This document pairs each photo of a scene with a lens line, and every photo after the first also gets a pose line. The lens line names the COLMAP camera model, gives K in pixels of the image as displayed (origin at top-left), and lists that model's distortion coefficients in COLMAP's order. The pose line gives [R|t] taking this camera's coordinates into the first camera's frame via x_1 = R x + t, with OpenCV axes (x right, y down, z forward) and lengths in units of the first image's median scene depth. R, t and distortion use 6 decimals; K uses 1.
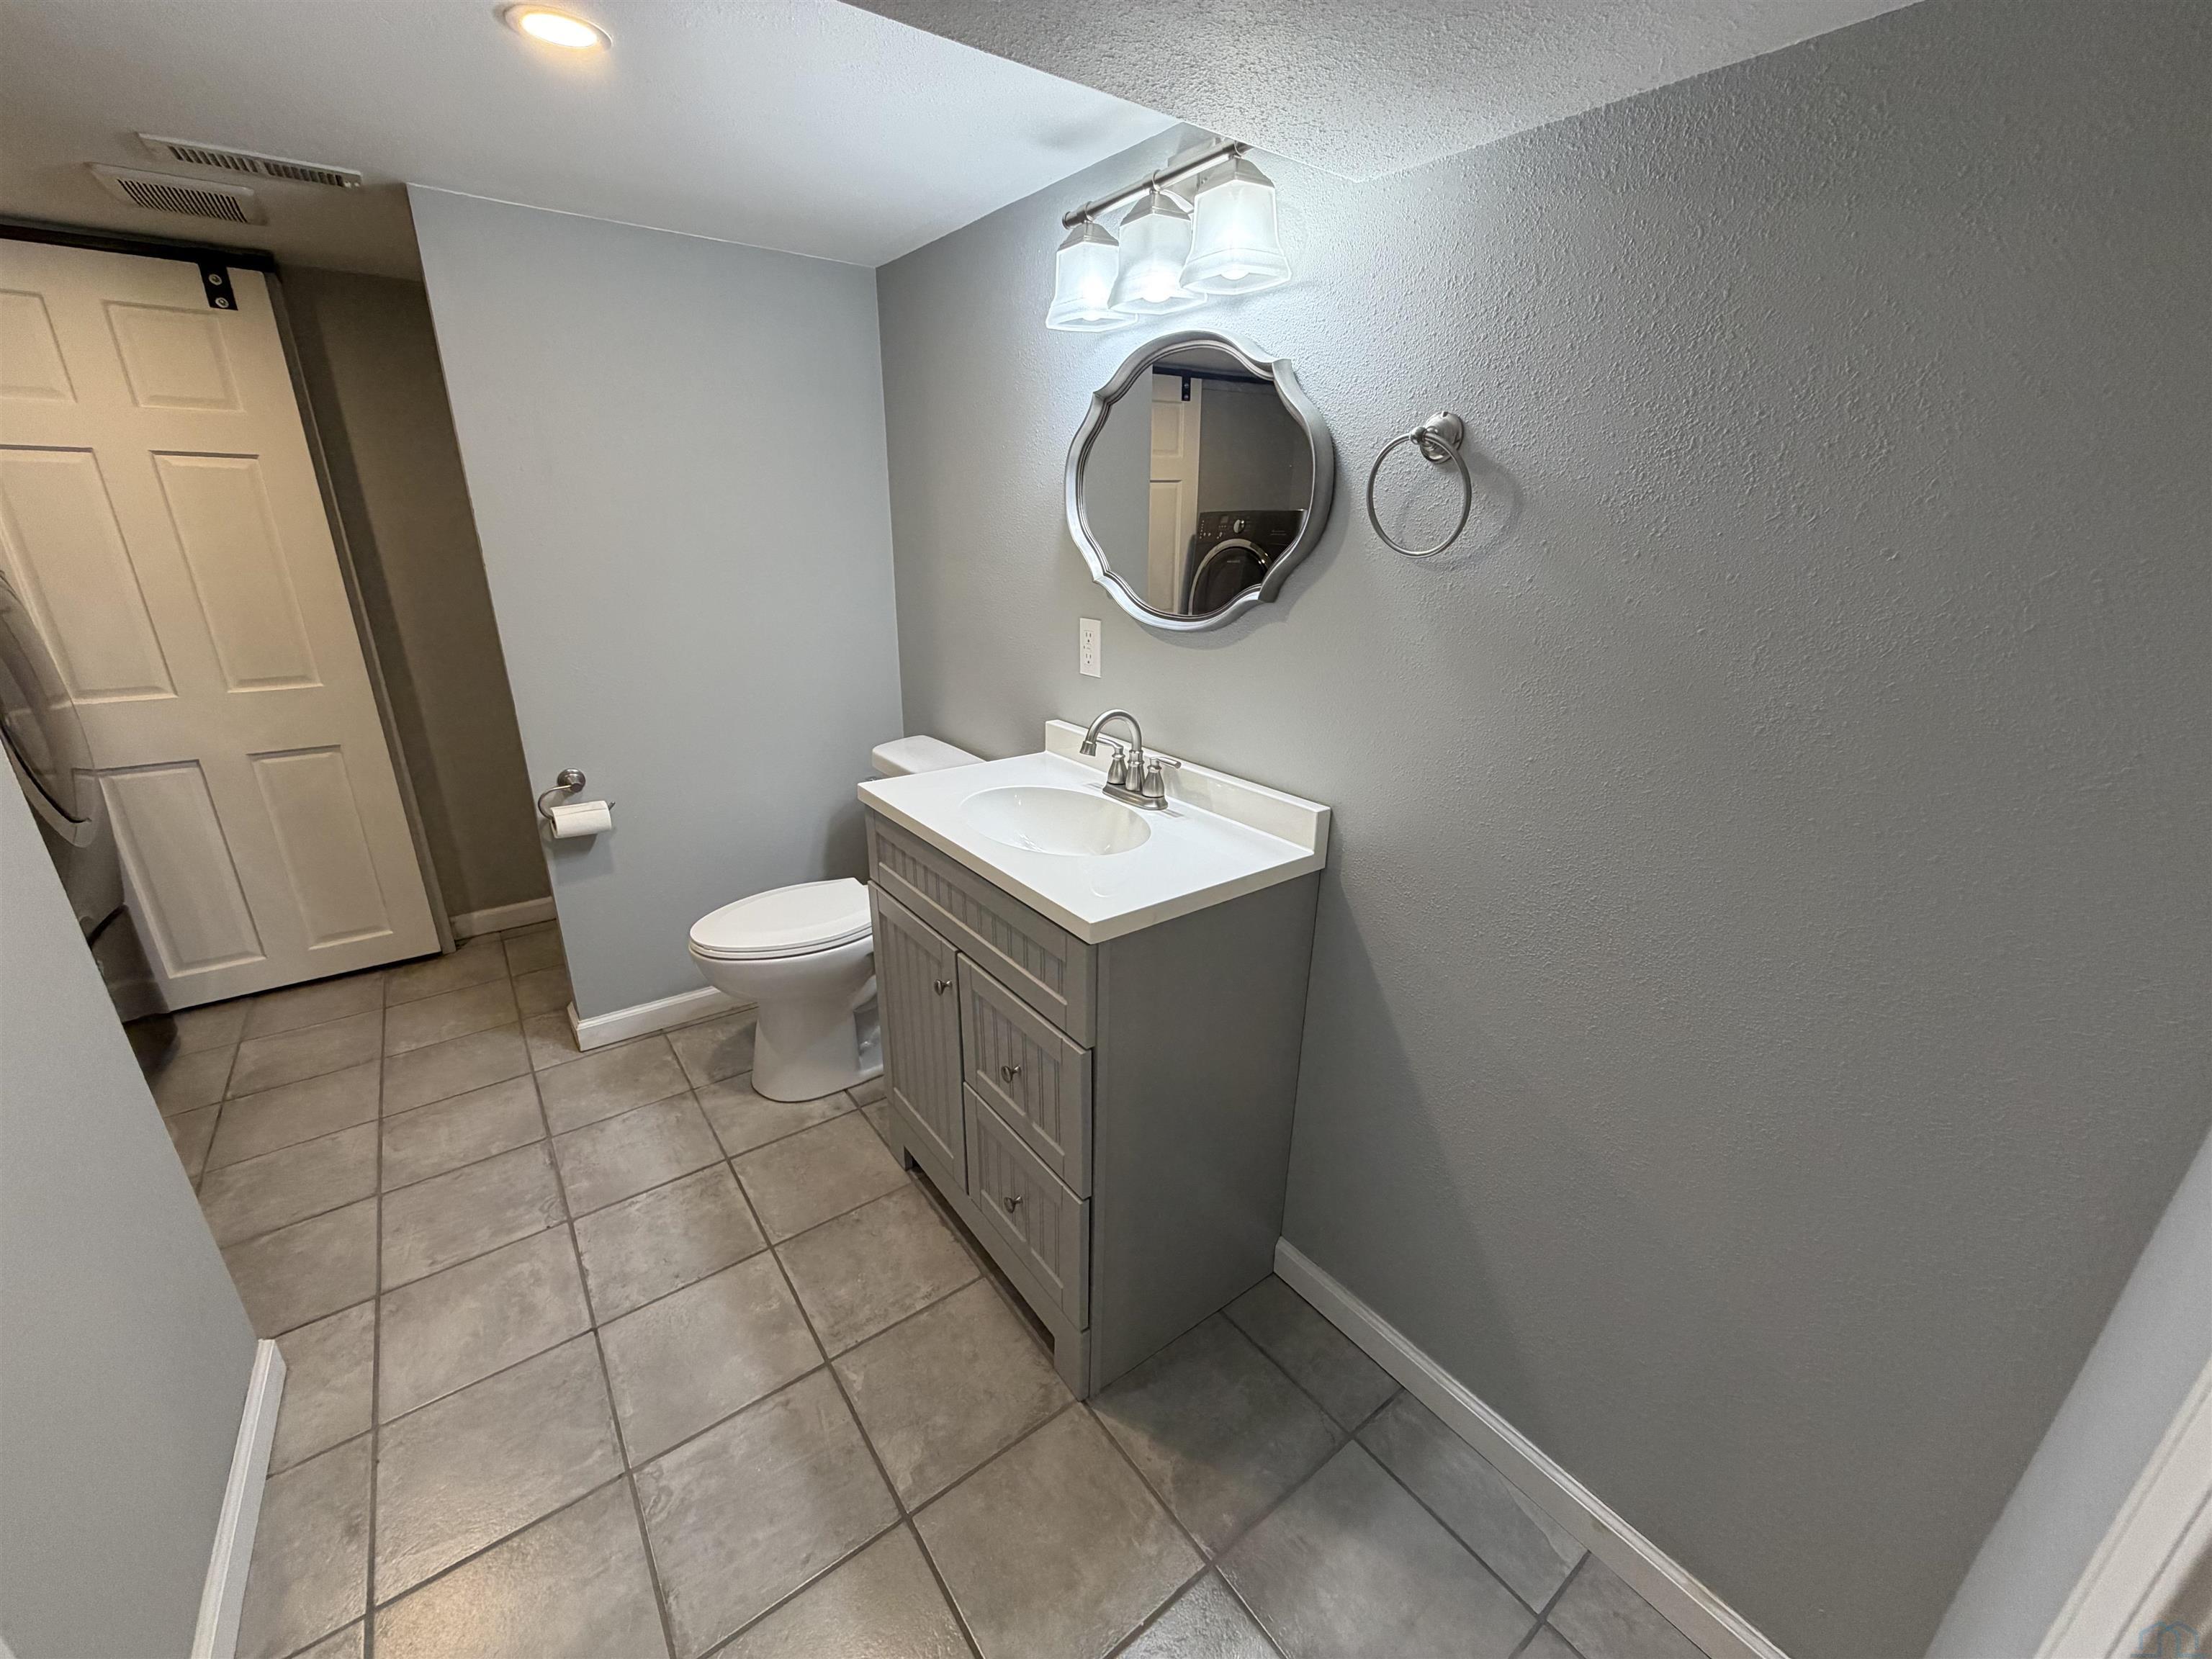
lens RADIAL K [[889.5, 0, 1104.8], [0, 889.5, 835.6], [0, 0, 1]] dist [-0.002639, -0.000185]
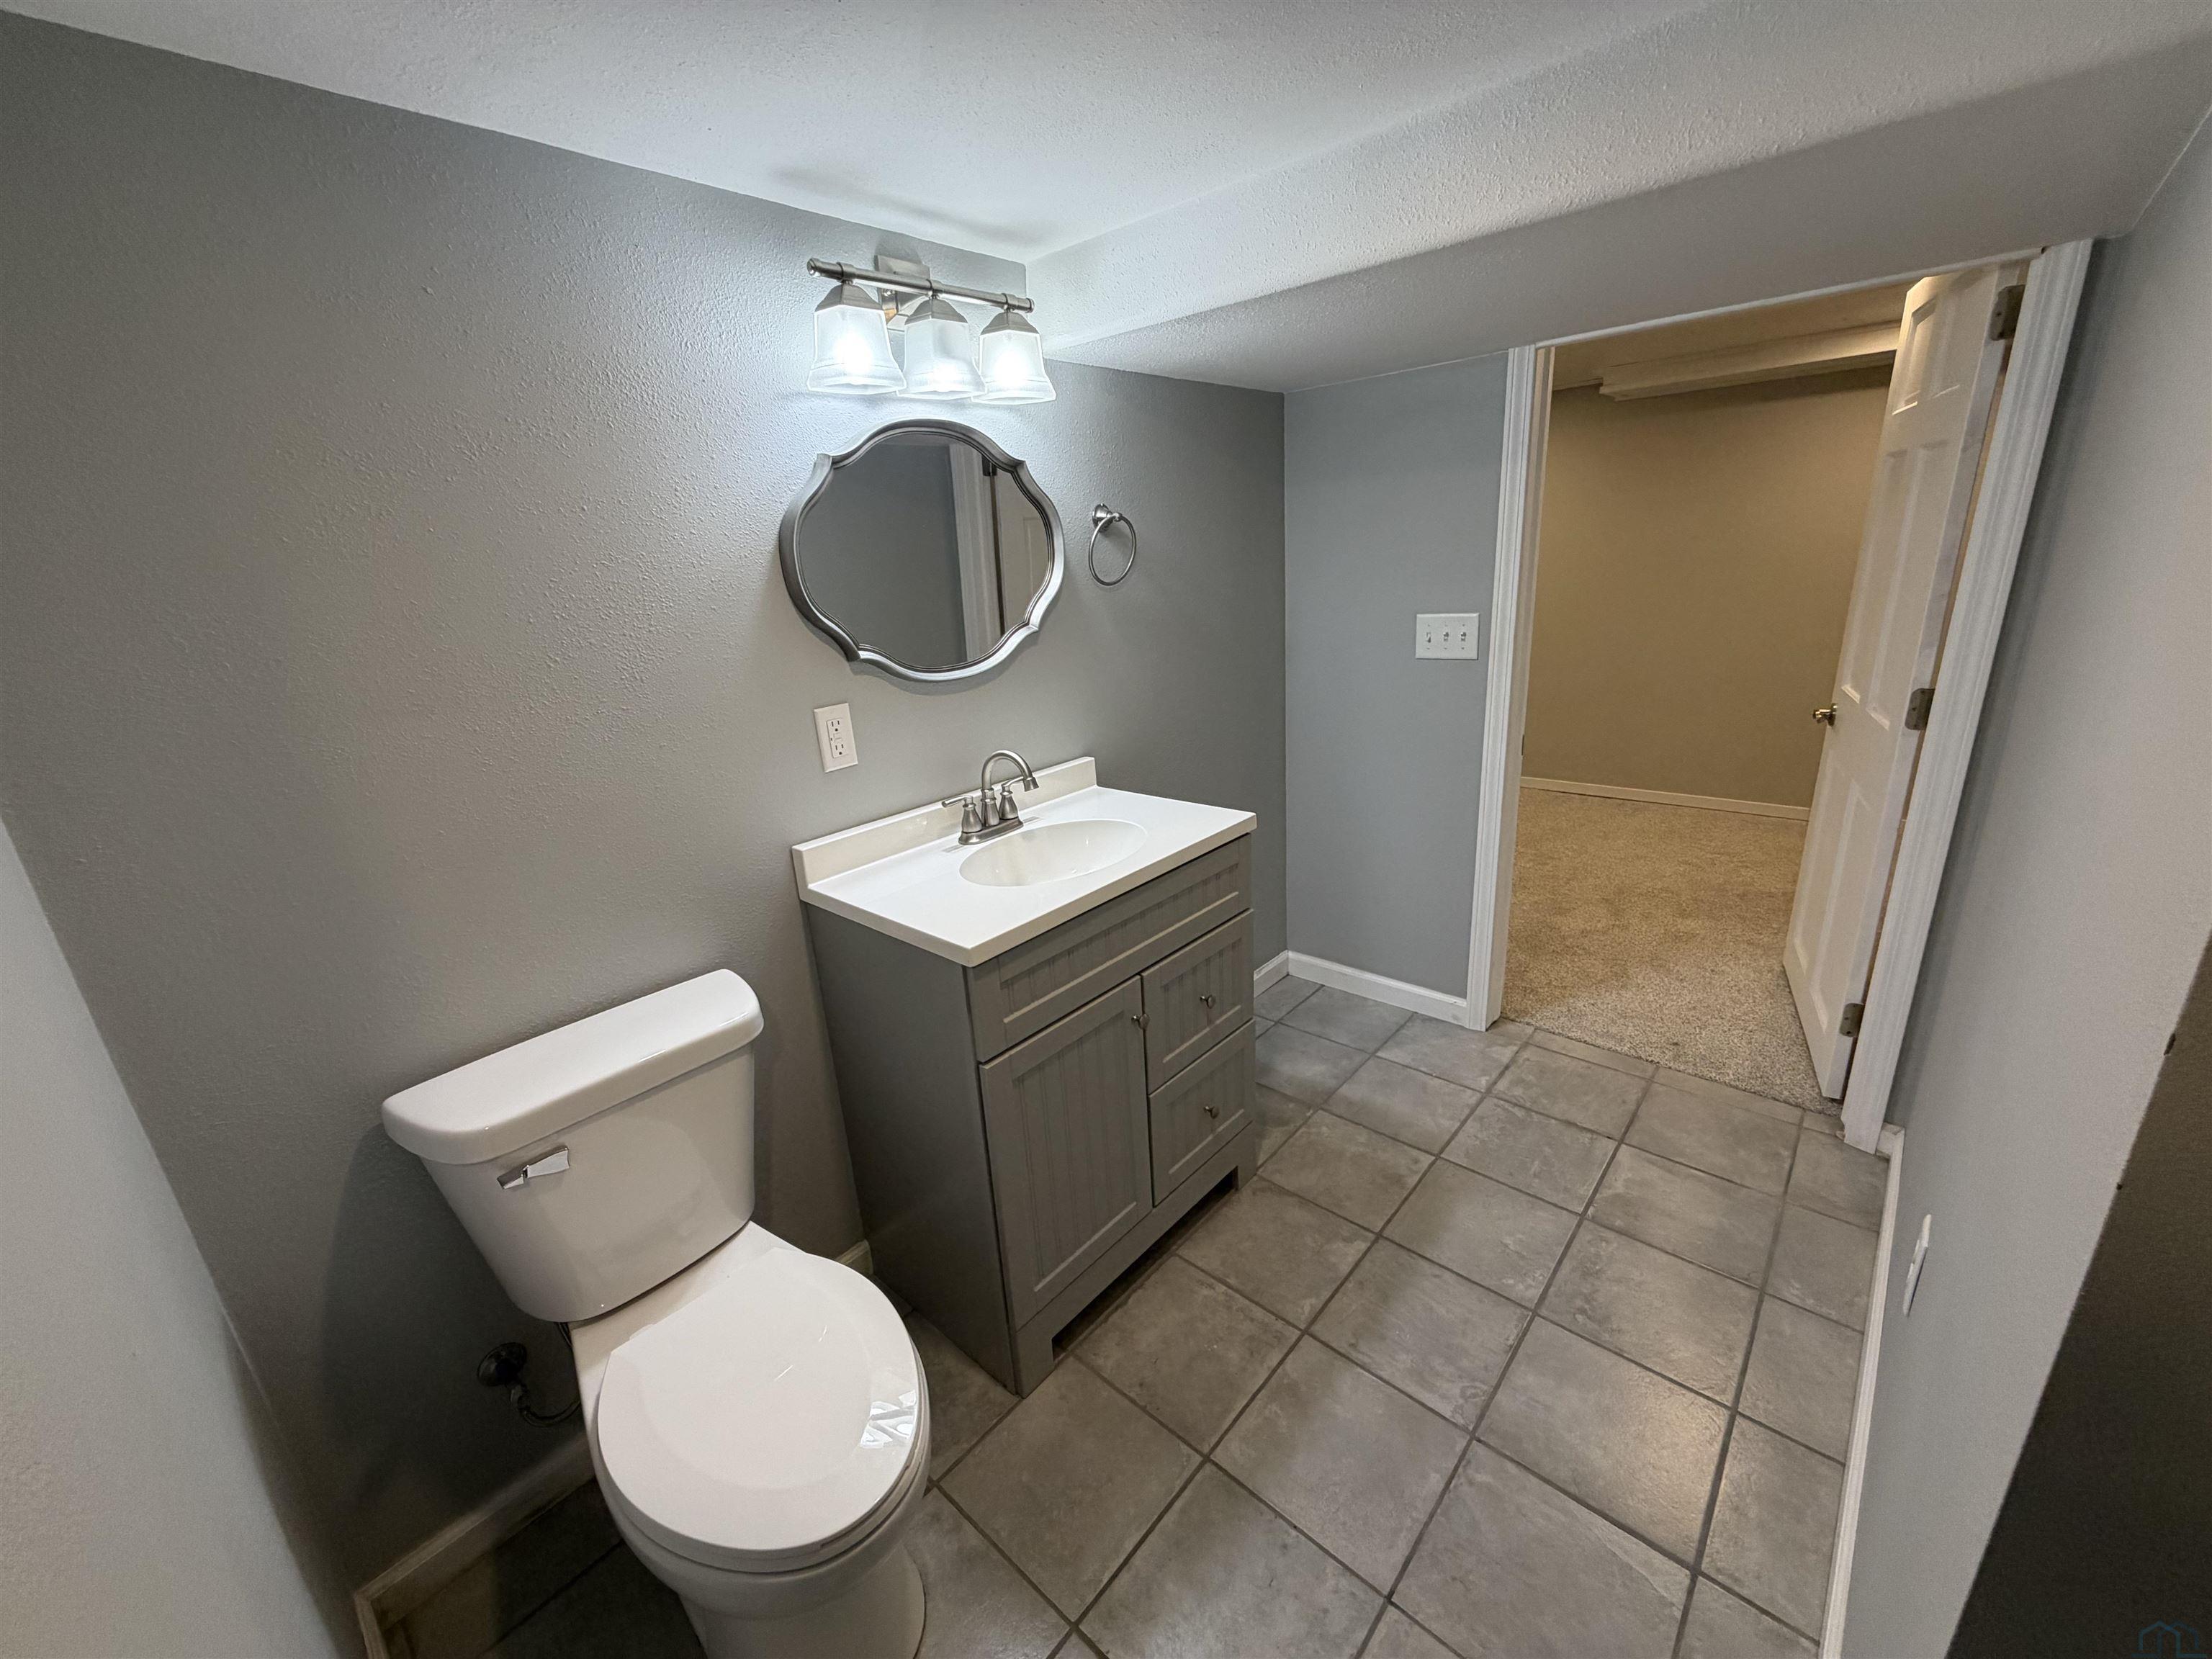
lens RADIAL K [[889.5, 0, 1104.8], [0, 889.5, 835.6], [0, 0, 1]] dist [-0.002639, -0.000185]
pose [[-0.202204, -0.305022, 0.930632, -1.151416], [0.386408, 0.848319, 0.362000, -0.434575], [-0.899890, 0.432801, -0.053670, 1.074298]]
